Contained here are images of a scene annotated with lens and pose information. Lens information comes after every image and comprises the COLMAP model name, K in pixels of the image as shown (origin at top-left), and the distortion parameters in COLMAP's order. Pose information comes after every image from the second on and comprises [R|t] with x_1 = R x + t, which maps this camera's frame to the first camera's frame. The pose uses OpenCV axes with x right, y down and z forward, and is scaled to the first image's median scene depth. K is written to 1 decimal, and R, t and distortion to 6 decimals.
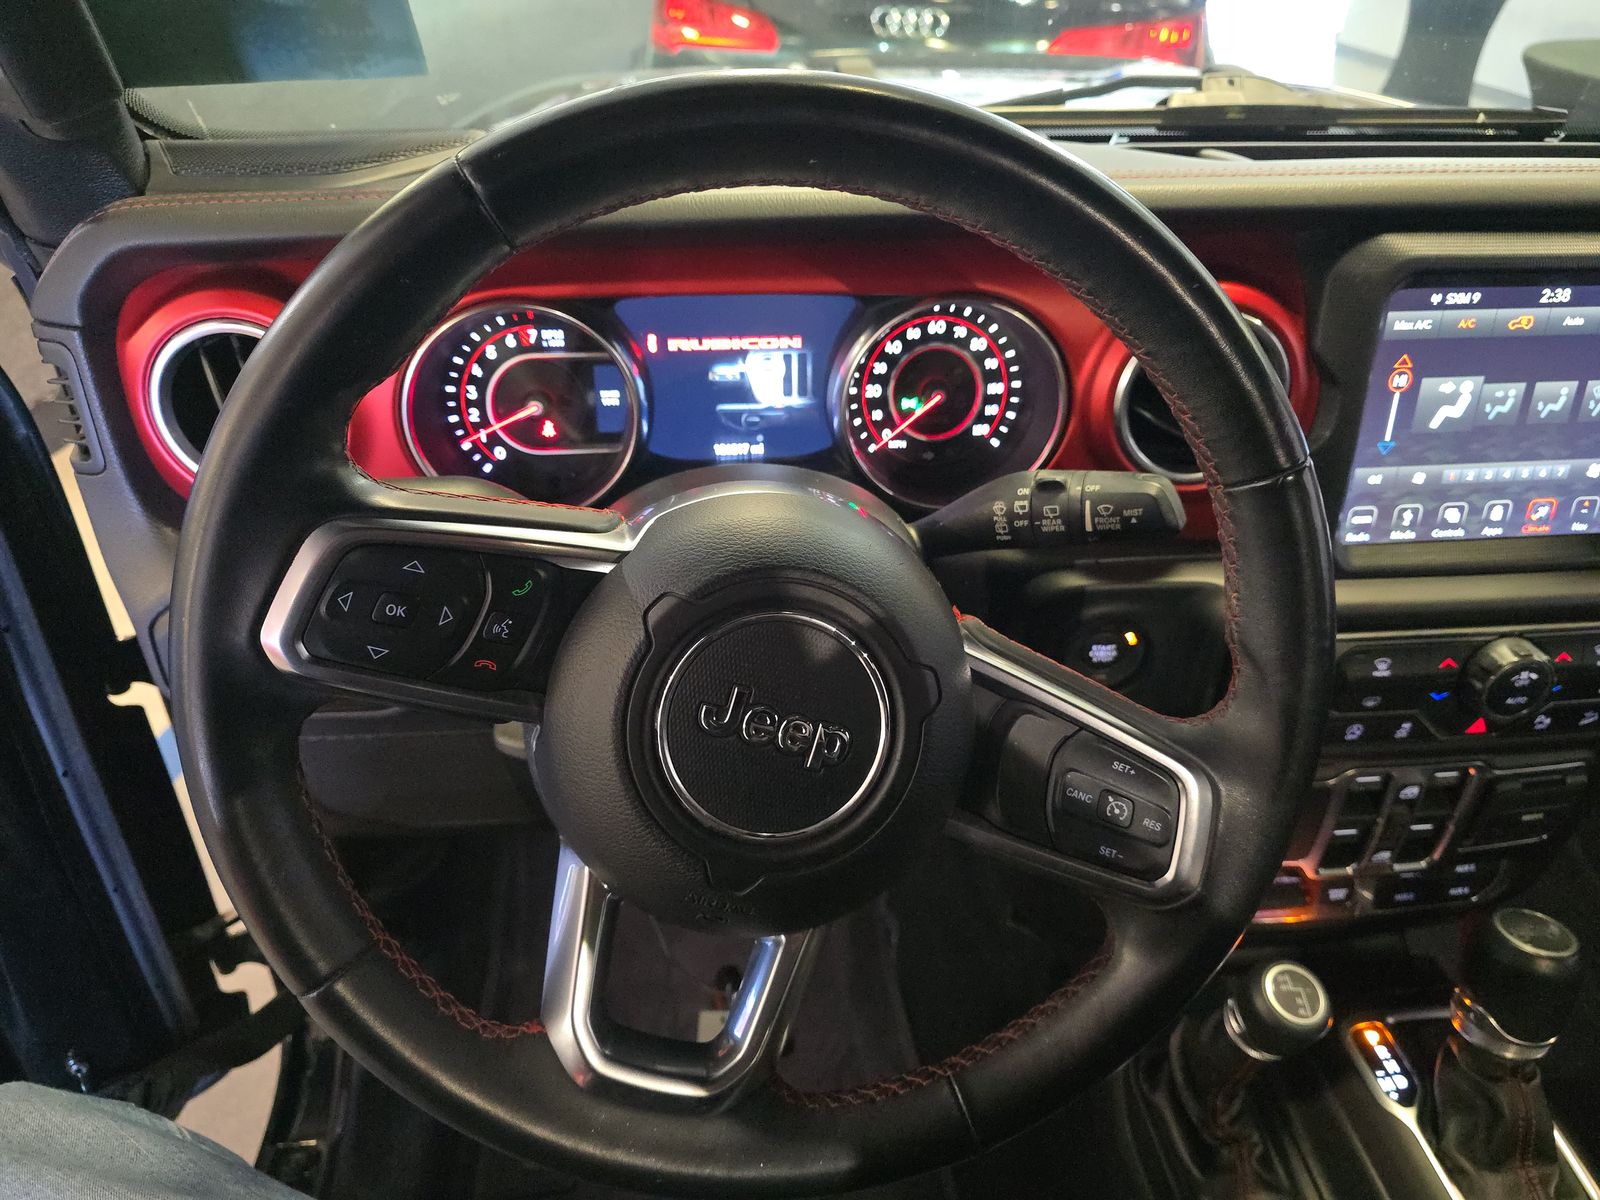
lens RADIAL K [[1055.2, 0, 800.0], [0, 1055.2, 600.0], [0, 0, 1]] dist [0.053691, -0.041429]
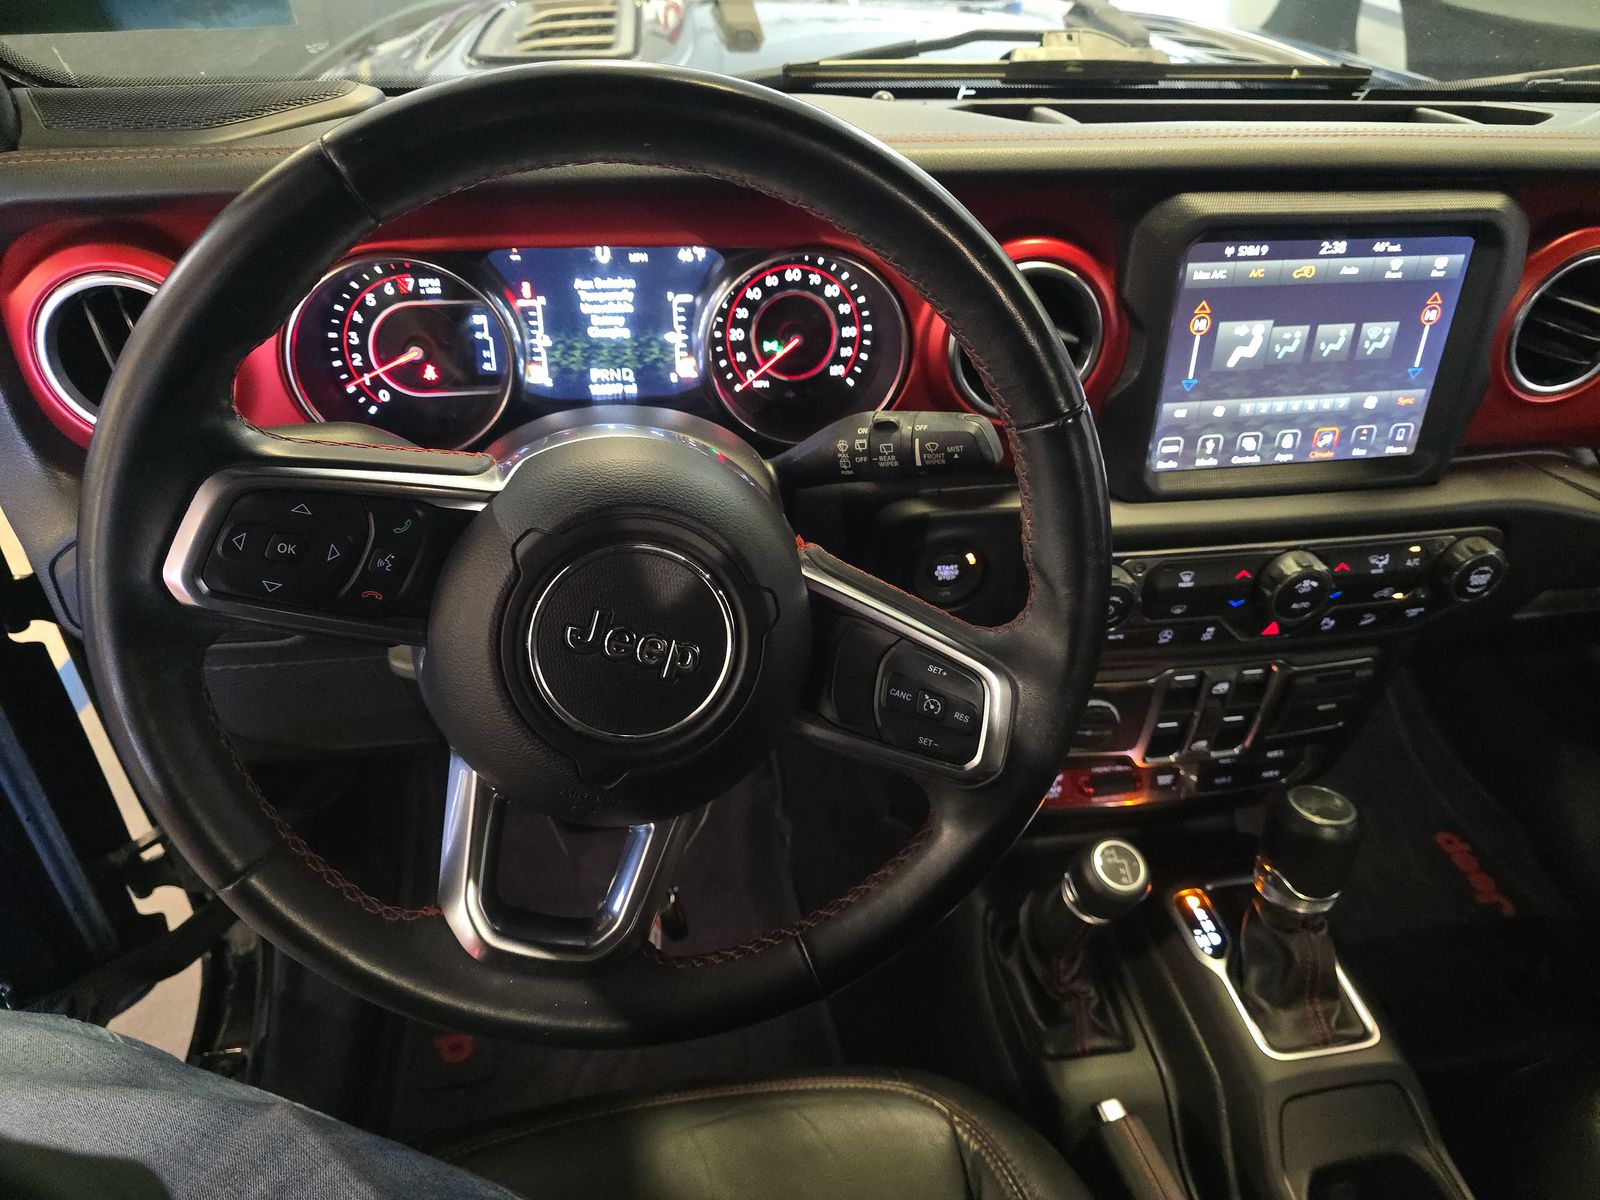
lens RADIAL K [[1087.2, 0, 806.7], [0, 1087.2, 595.2], [0, 0, 1]] dist [0.051986, -0.031506]
pose [[0.997466, -0.022624, 0.067447, 0.061044], [0.017964, 0.997461, 0.068914, -0.007835], [-0.068835, -0.067528, 0.995340, -0.135570]]
